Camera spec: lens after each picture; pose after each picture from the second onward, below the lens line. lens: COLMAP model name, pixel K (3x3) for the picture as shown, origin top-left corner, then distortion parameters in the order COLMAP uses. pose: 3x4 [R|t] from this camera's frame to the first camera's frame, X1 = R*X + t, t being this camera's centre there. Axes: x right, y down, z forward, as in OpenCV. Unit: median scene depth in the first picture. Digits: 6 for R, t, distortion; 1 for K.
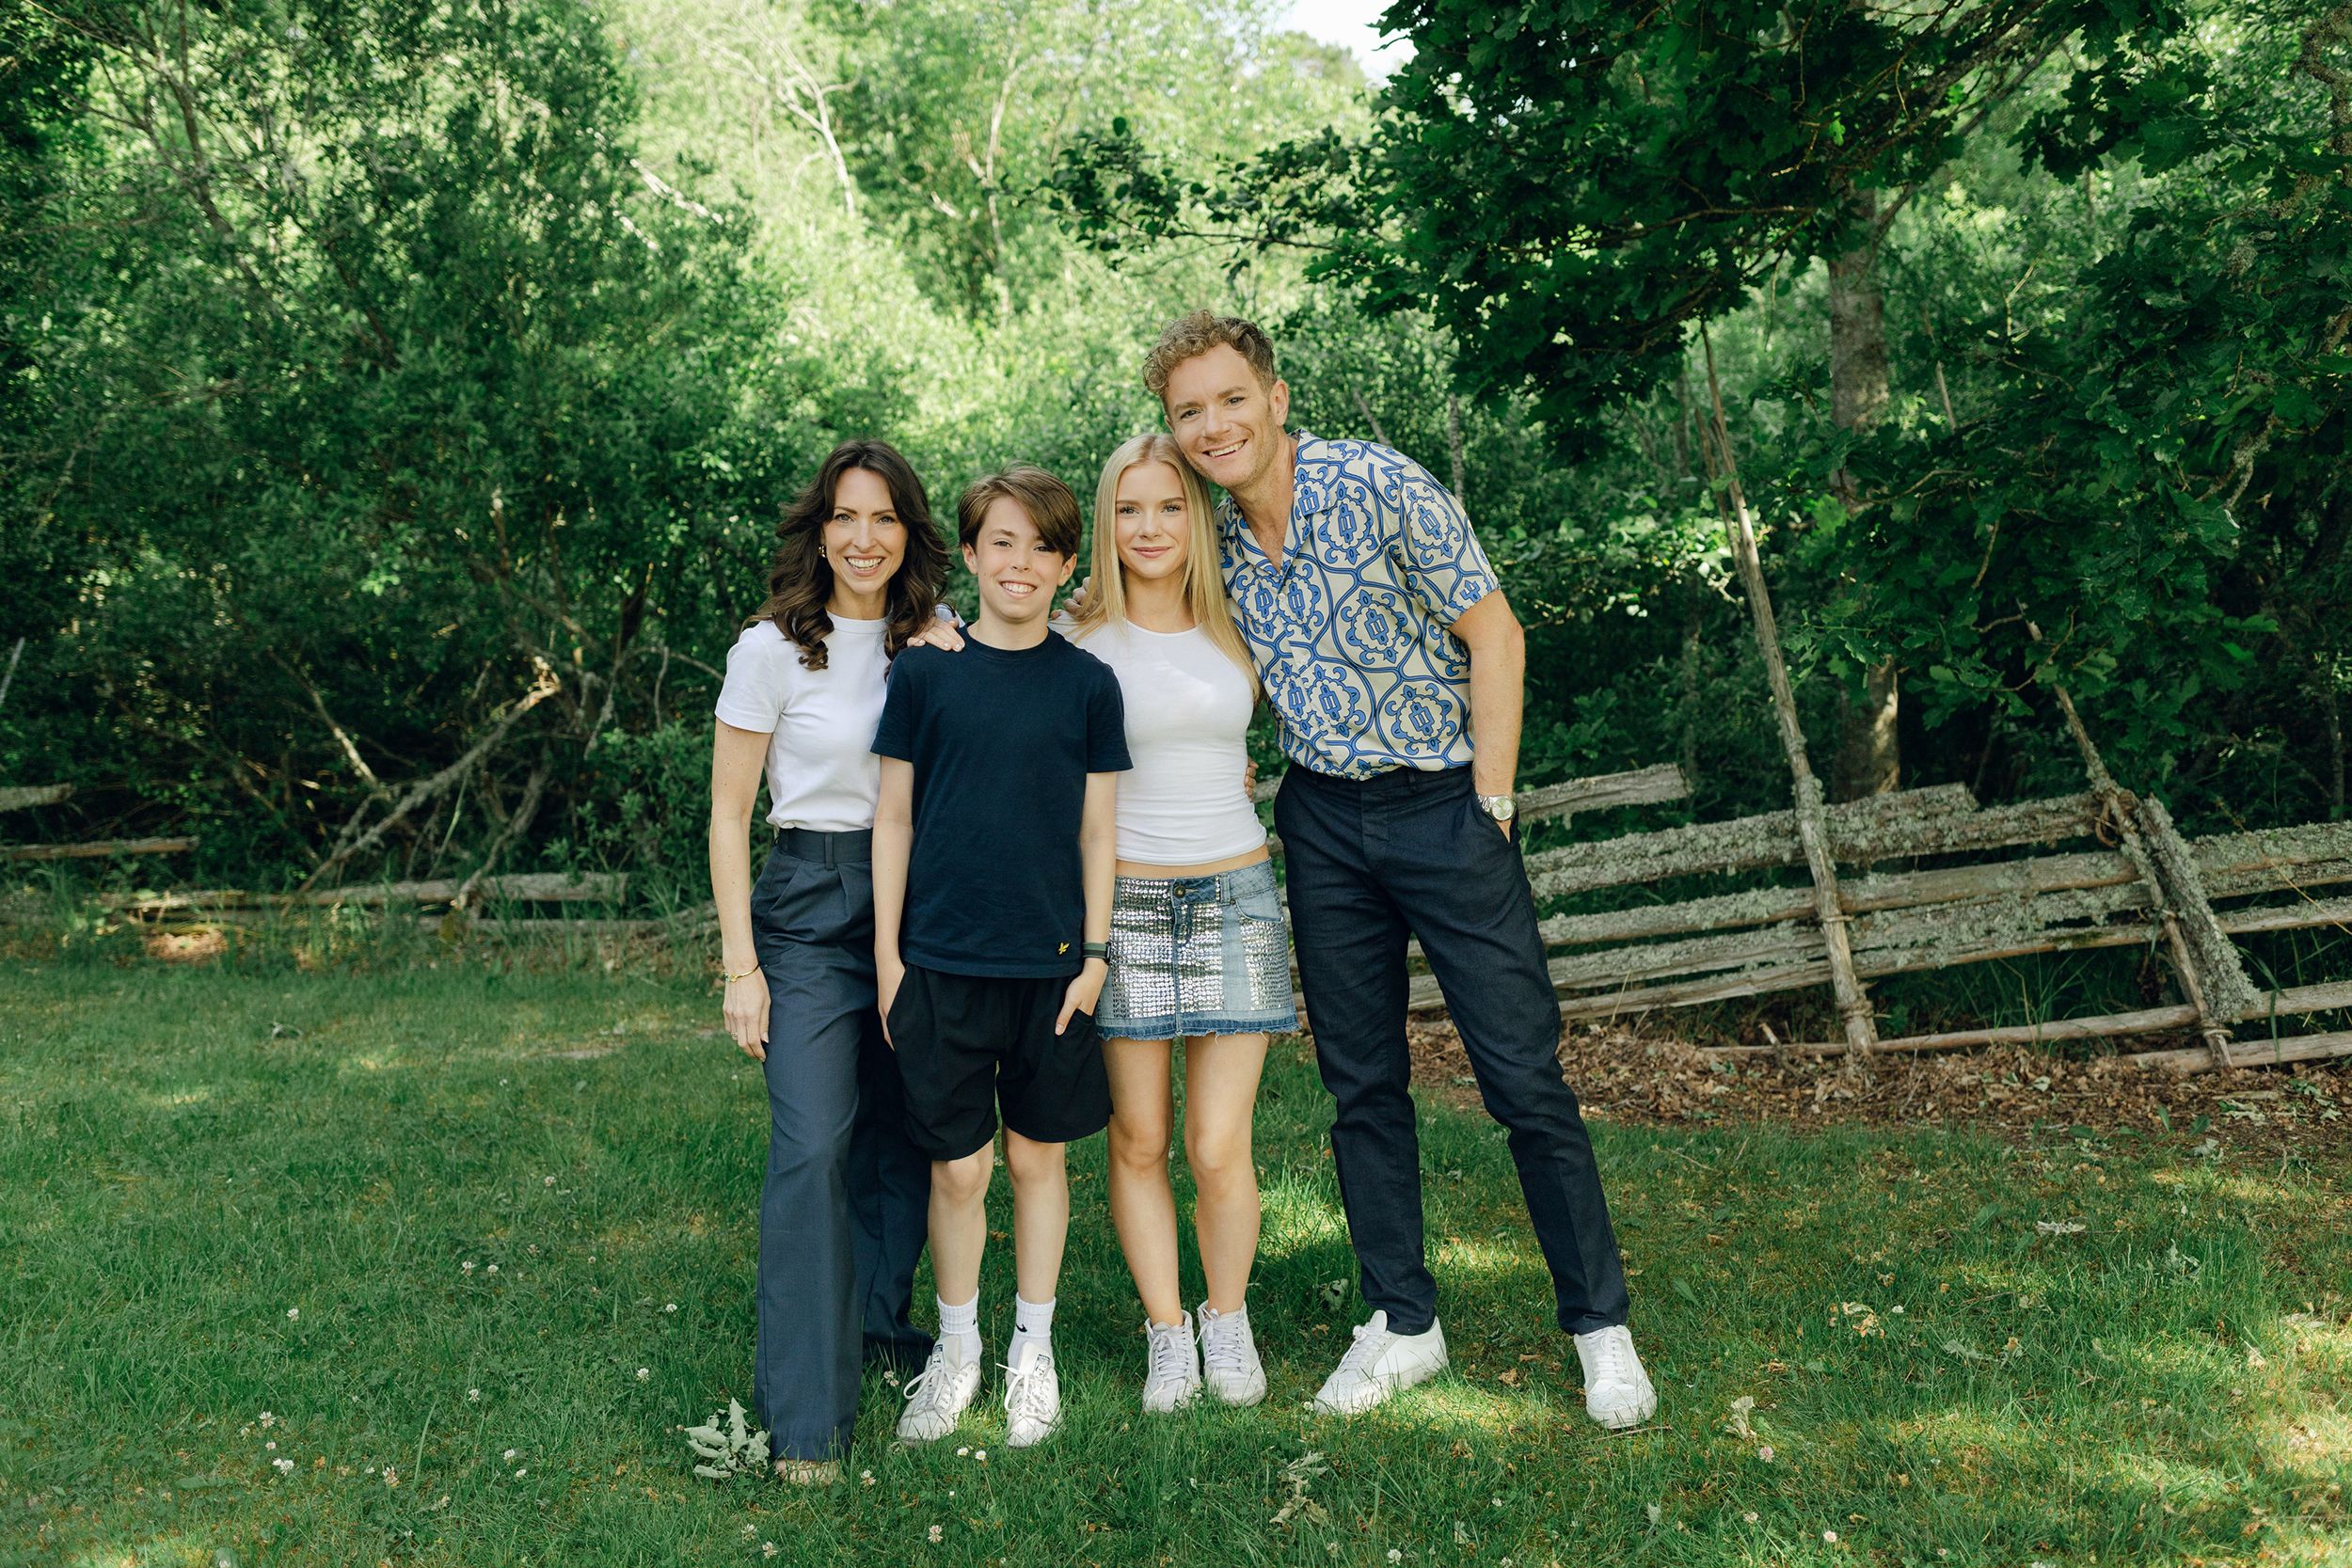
lens RADIAL K [[2243.4, 0, 1178.3], [0, 2243.4, 772.7], [0, 0, 1]] dist [0.009371, -0.016650]
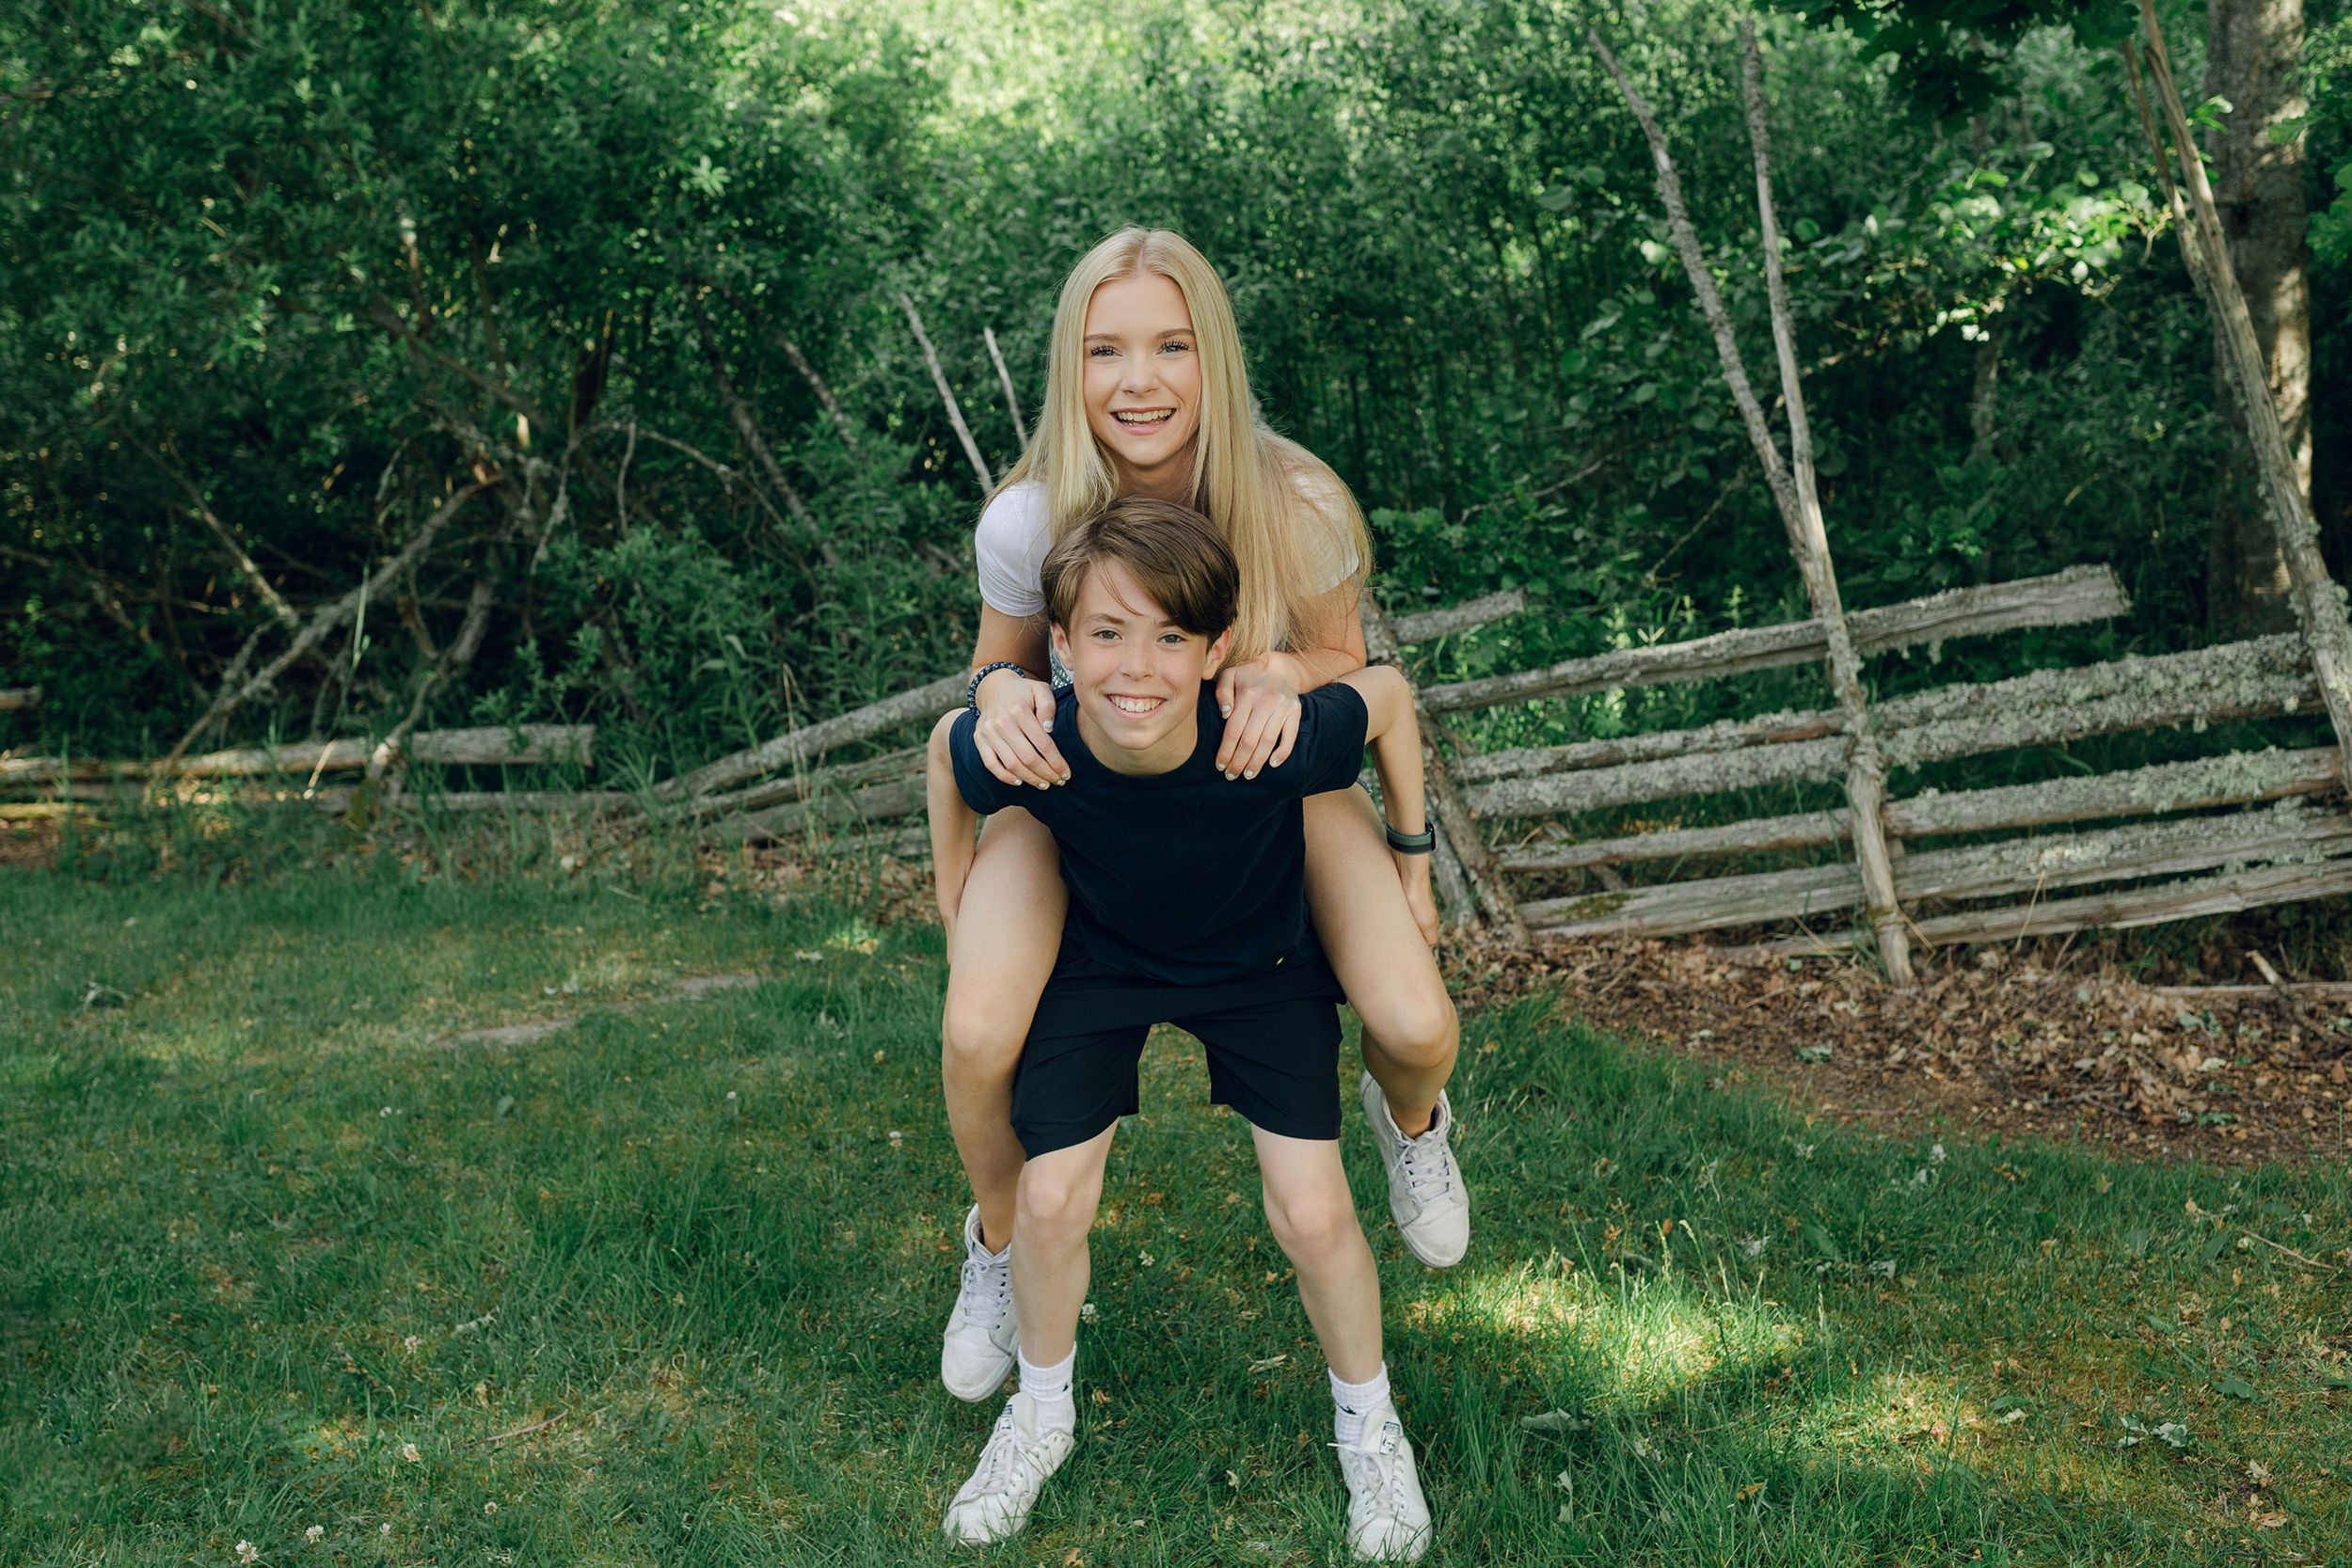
lens RADIAL K [[2546.5, 0, 1125.4], [0, 2546.5, 670.0], [0, 0, 1]] dist [0.009176, -0.014392]
pose [[0.998508, -0.024504, -0.048809, -0.037056], [0.027231, 0.998058, 0.056022, -0.024348], [0.047341, -0.057268, 0.997236, 0.231384]]
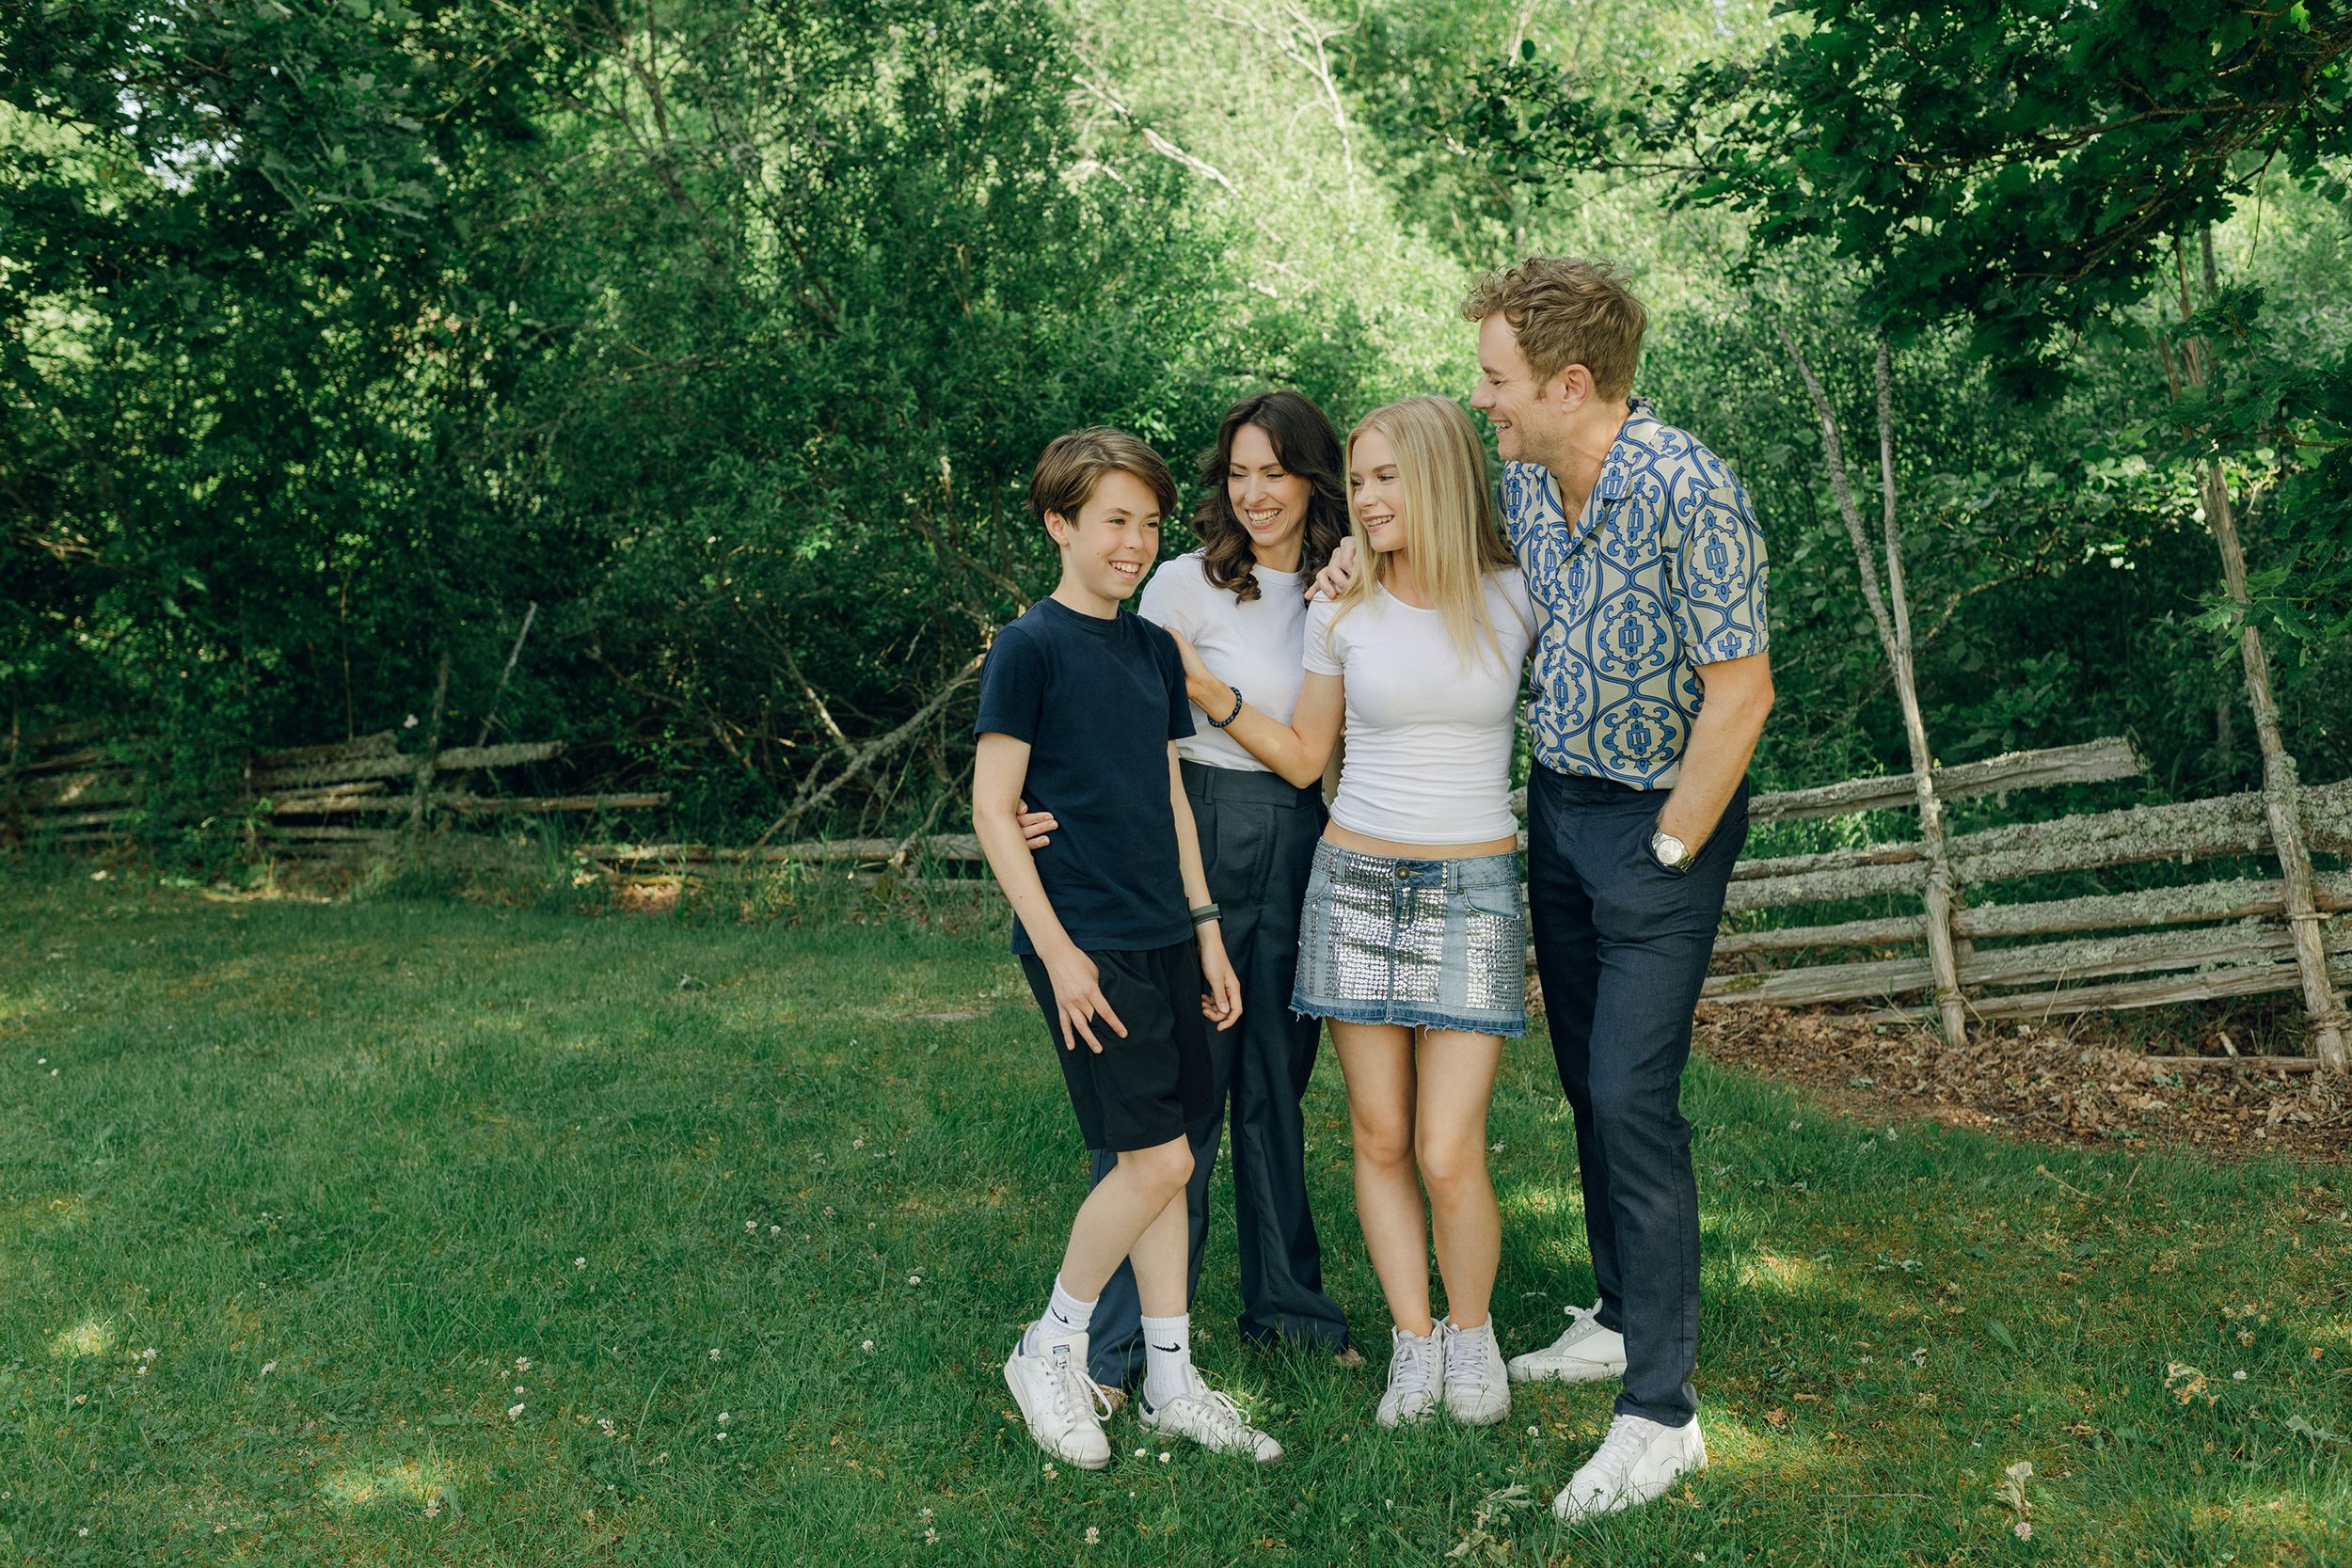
lens RADIAL K [[2291.6, 0, 1173.5], [0, 2291.6, 772.7], [0, 0, 1]] dist [0.007594, -0.018294]
pose [[0.970639, 0.011972, -0.240242, 0.076336], [-0.007506, 0.999782, 0.019494, -0.005064], [0.240423, -0.017118, 0.970517, 0.024703]]
